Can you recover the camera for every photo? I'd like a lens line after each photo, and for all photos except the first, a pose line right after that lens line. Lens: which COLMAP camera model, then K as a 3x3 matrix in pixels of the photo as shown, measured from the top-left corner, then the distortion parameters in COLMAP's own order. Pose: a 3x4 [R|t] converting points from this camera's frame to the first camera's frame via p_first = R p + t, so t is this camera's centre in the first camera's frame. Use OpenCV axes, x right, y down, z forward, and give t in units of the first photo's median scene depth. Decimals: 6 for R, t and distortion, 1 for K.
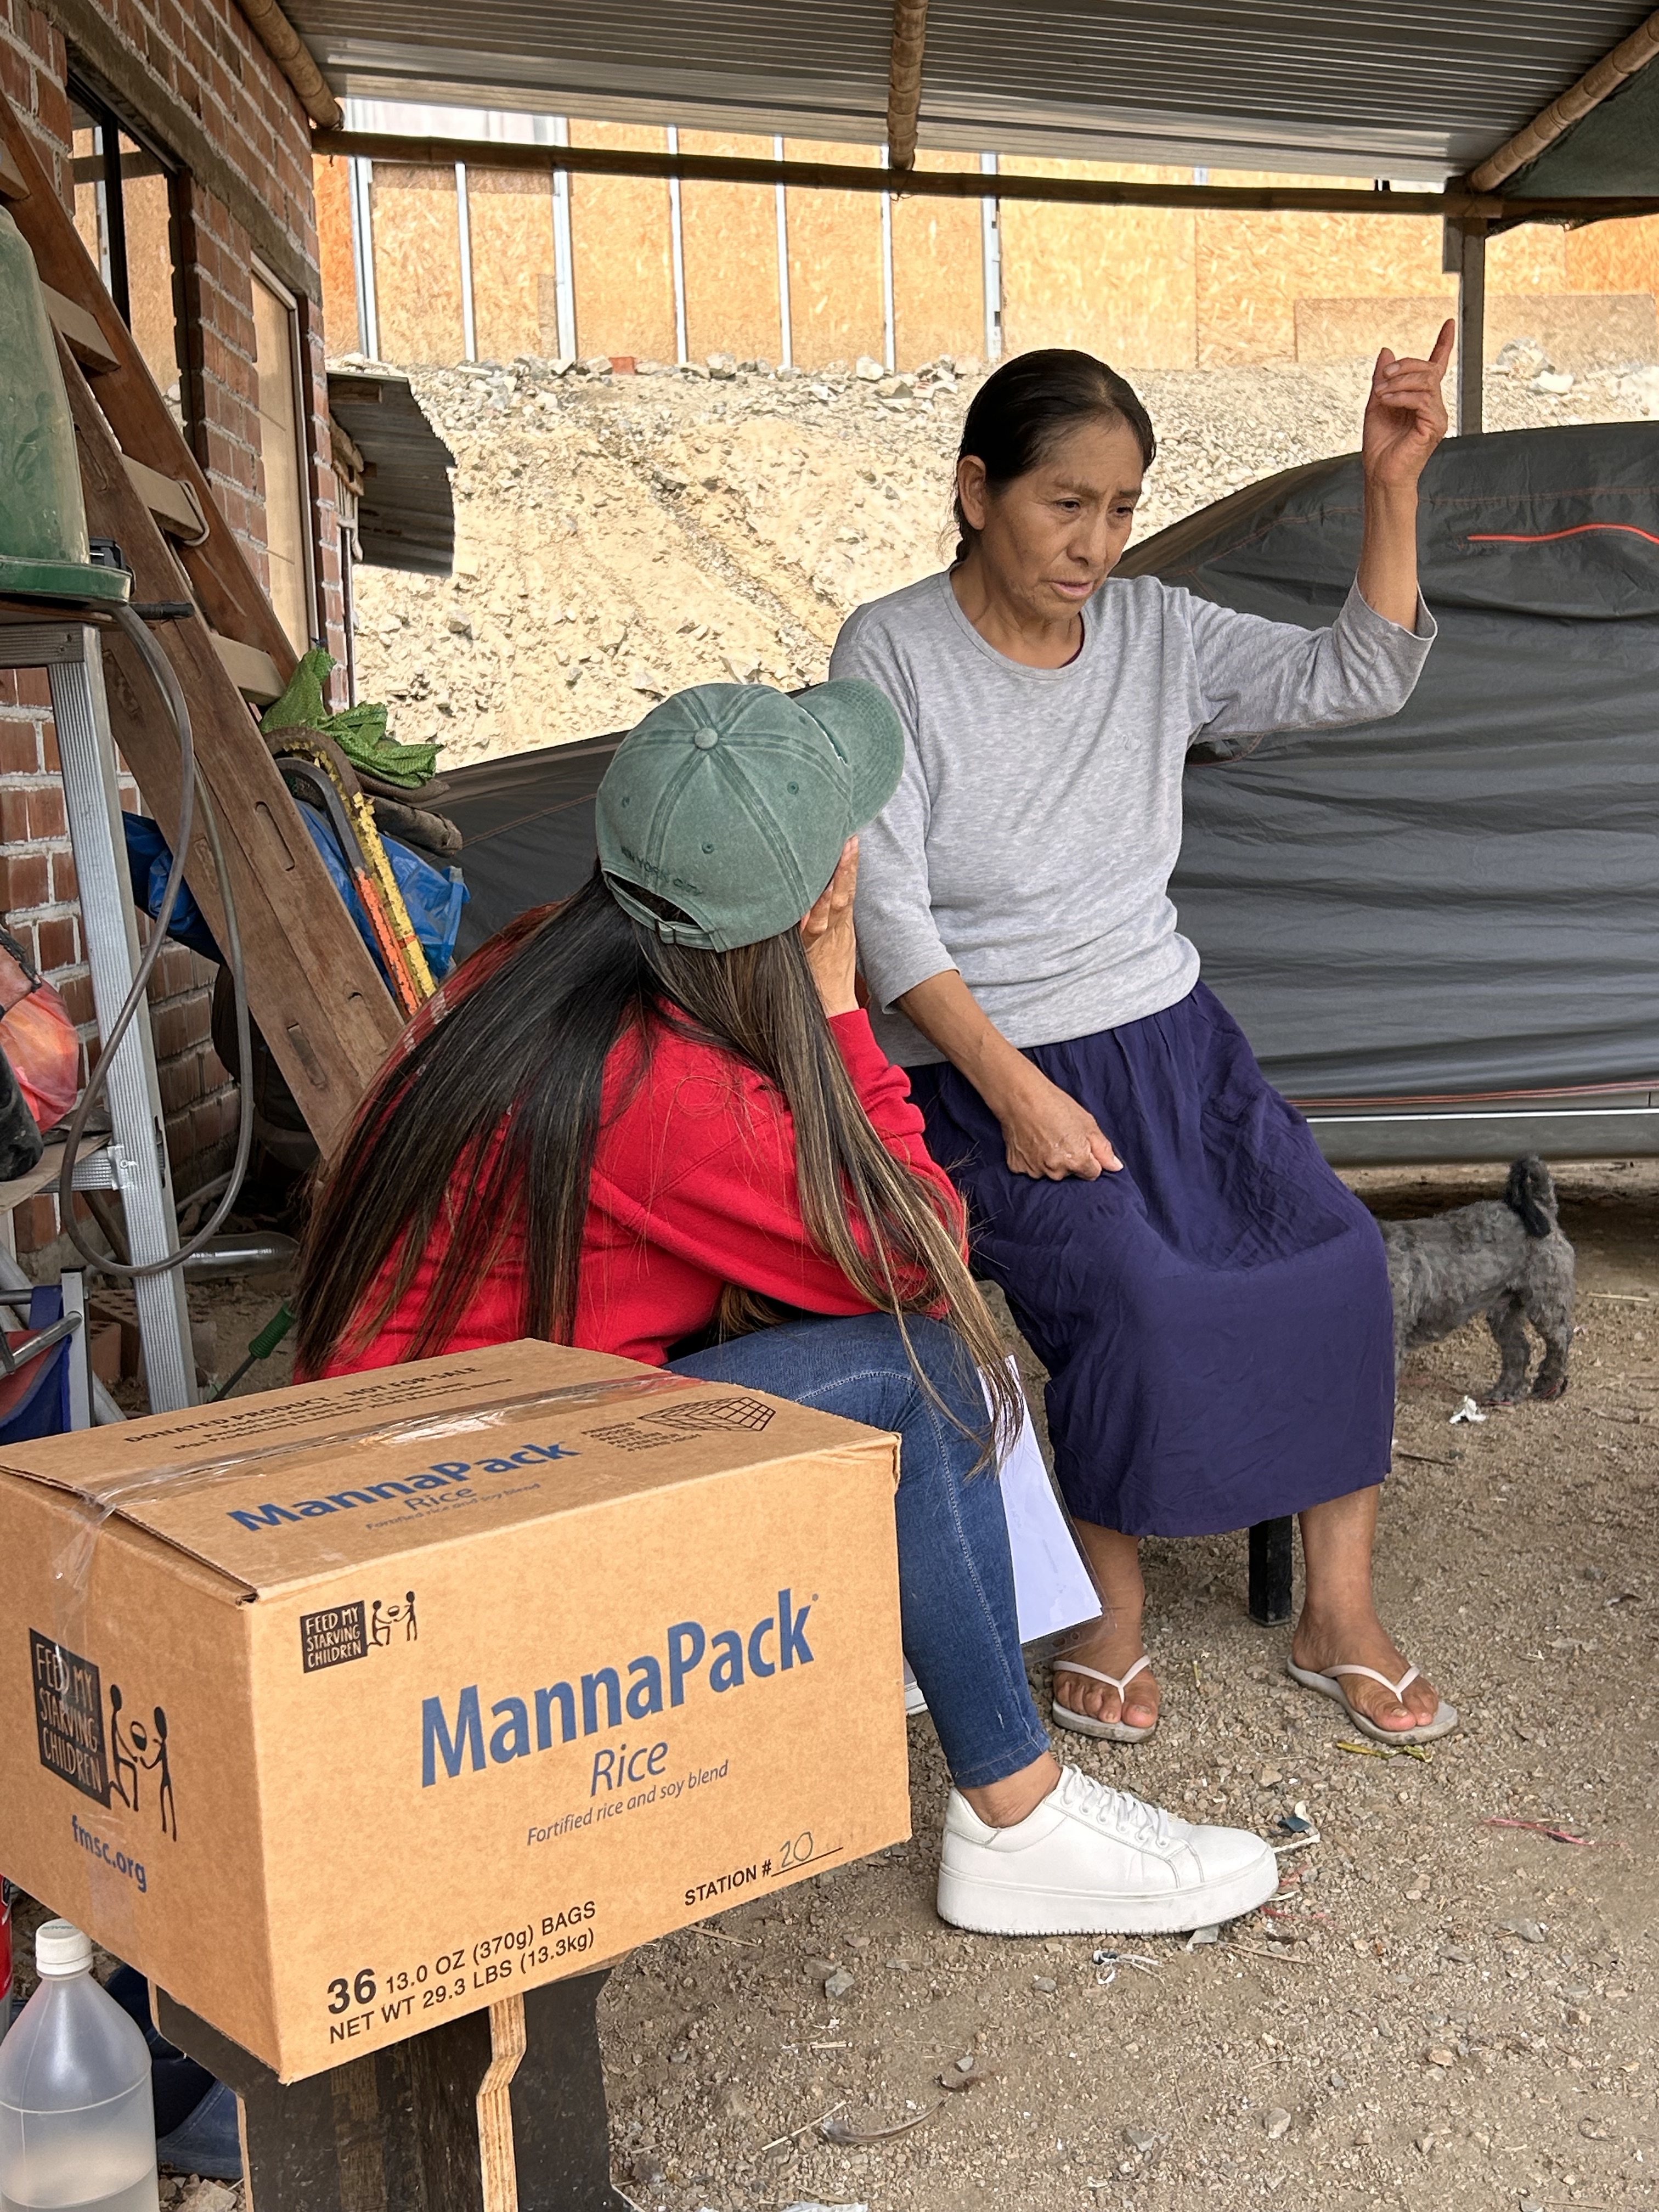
lens RADIAL K [[2627.4, 0, 840.3], [0, 2627.4, 1114.0], [0, 0, 1]] dist [0.044469, 0.000000]
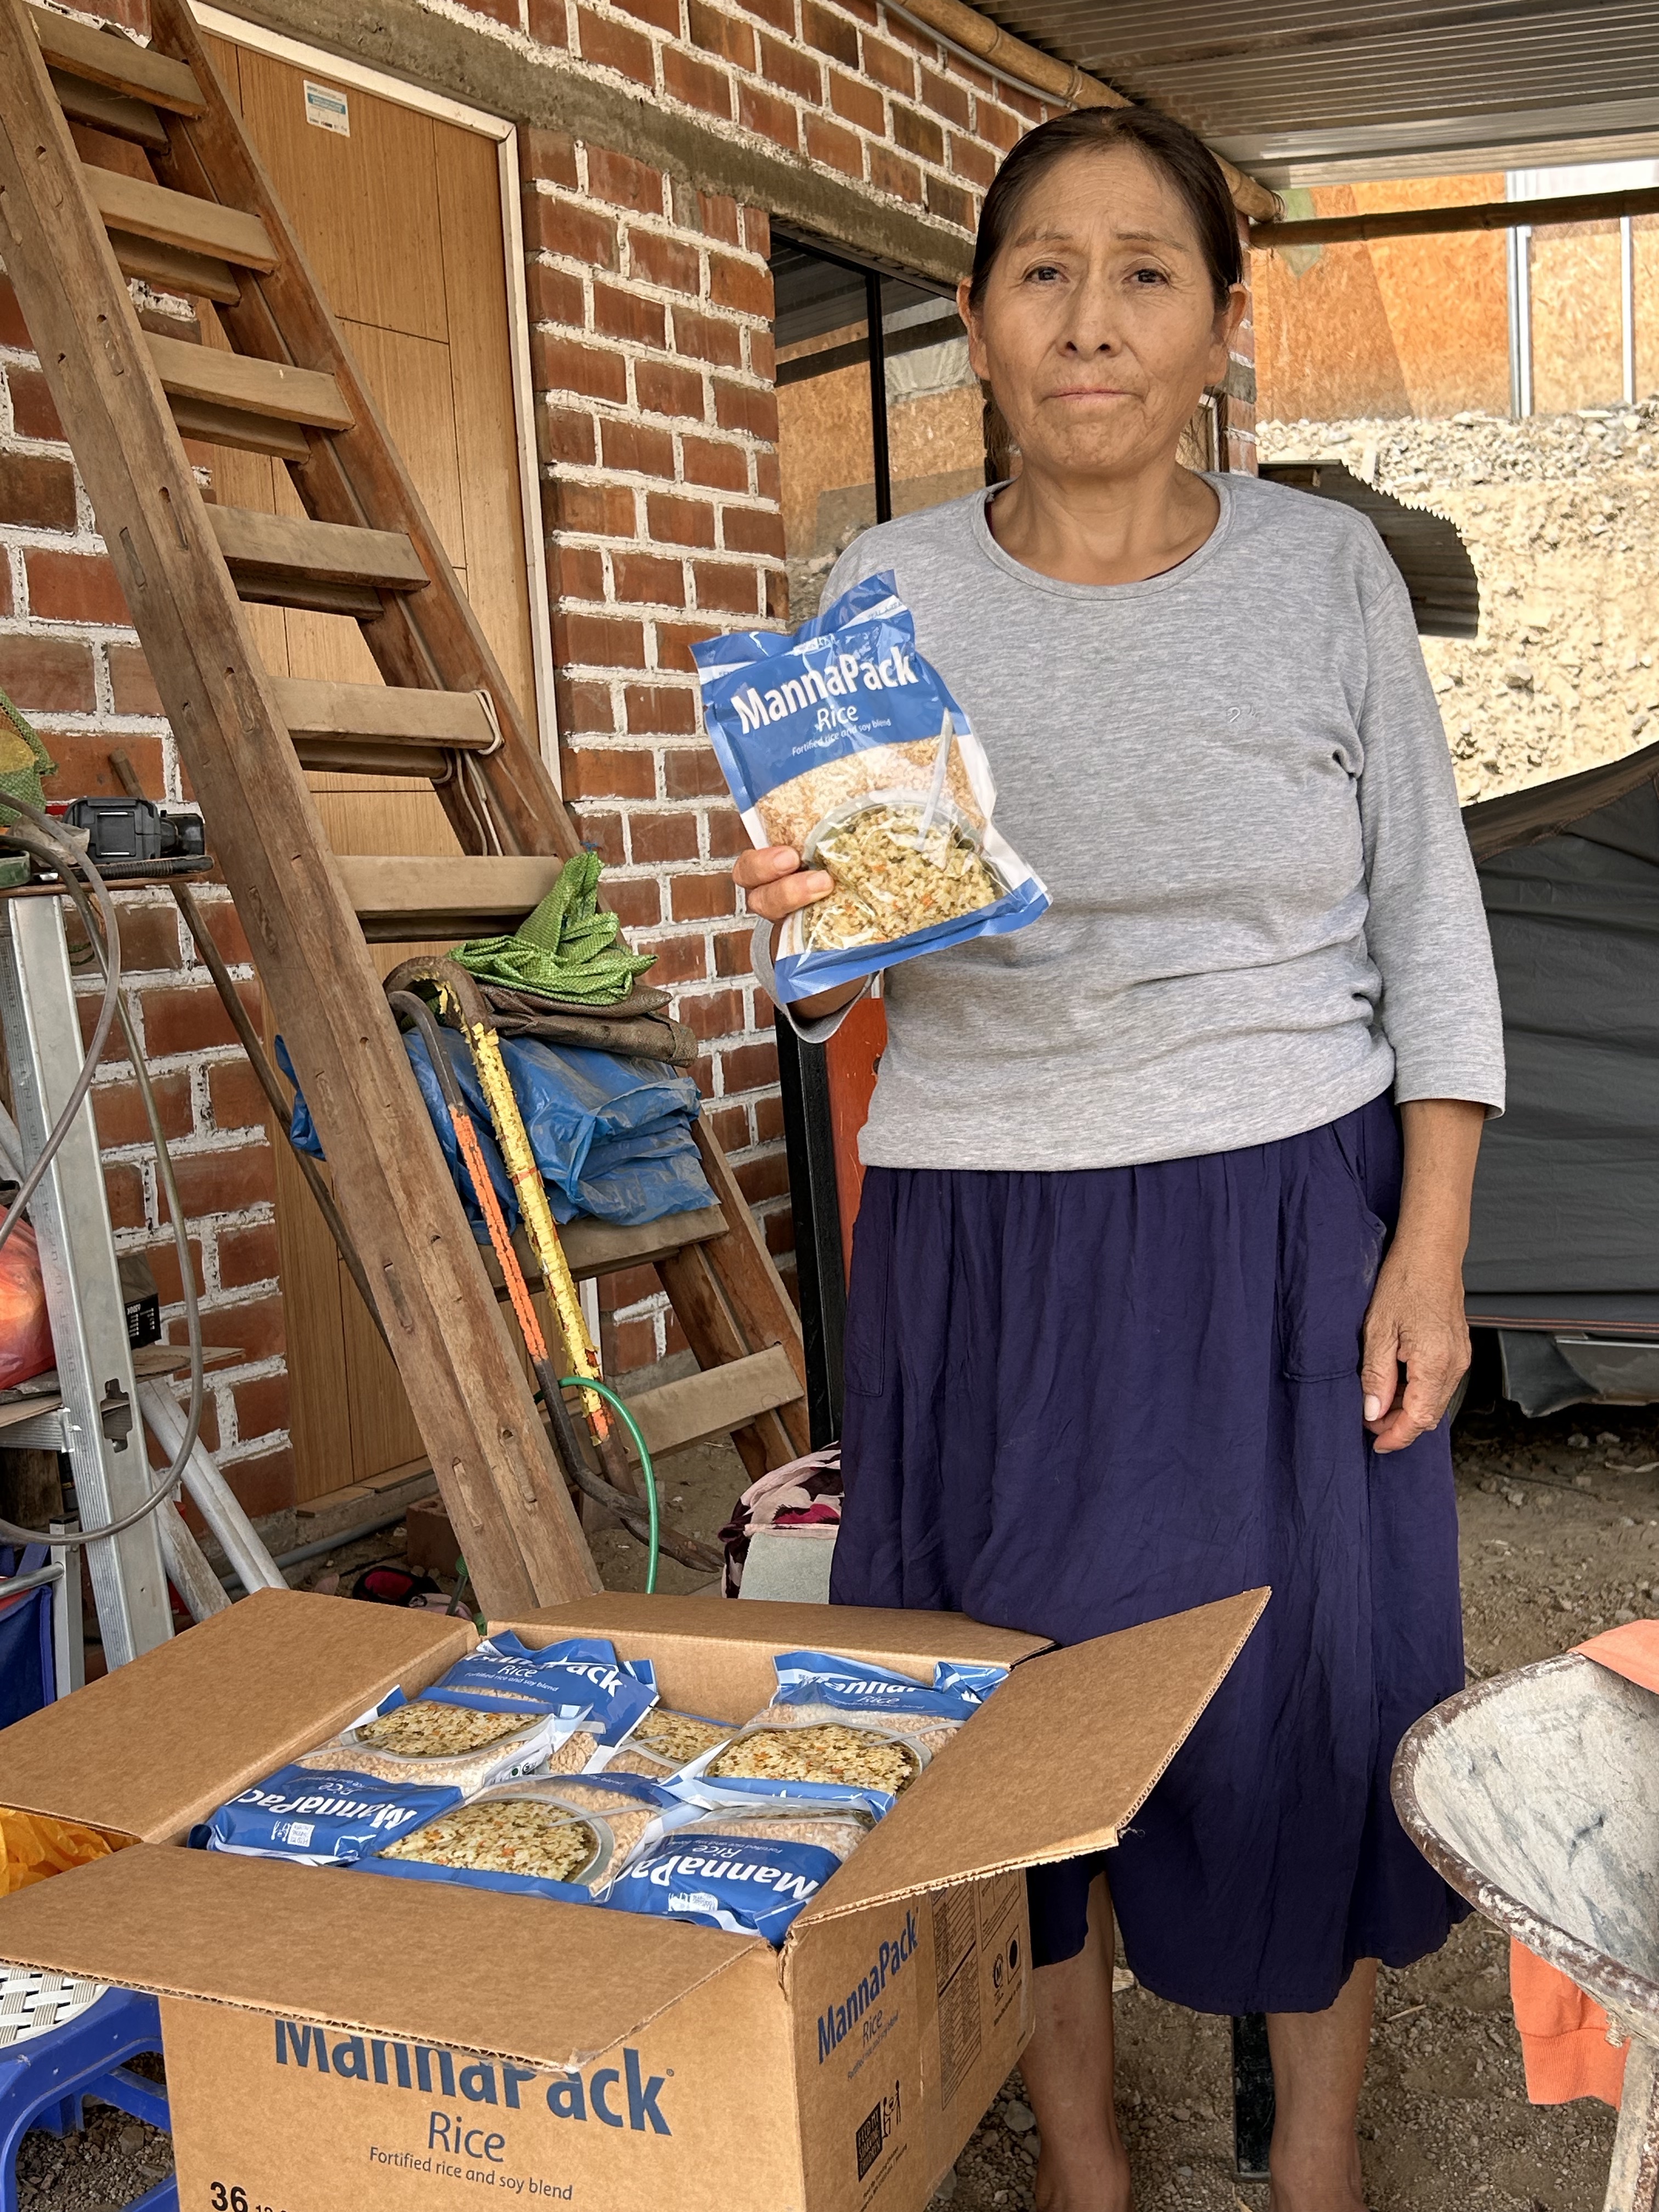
lens RADIAL K [[2386.0, 0, 818.2], [0, 2386.0, 1110.1], [0, 0, 1]] dist [0.021496, 0.000000]
pose [[0.852752, 0.038909, -0.520865, 0.107249], [-0.033862, 0.999242, 0.019206, -0.031336], [0.521218, 0.001259, 0.853423, 0.089285]]
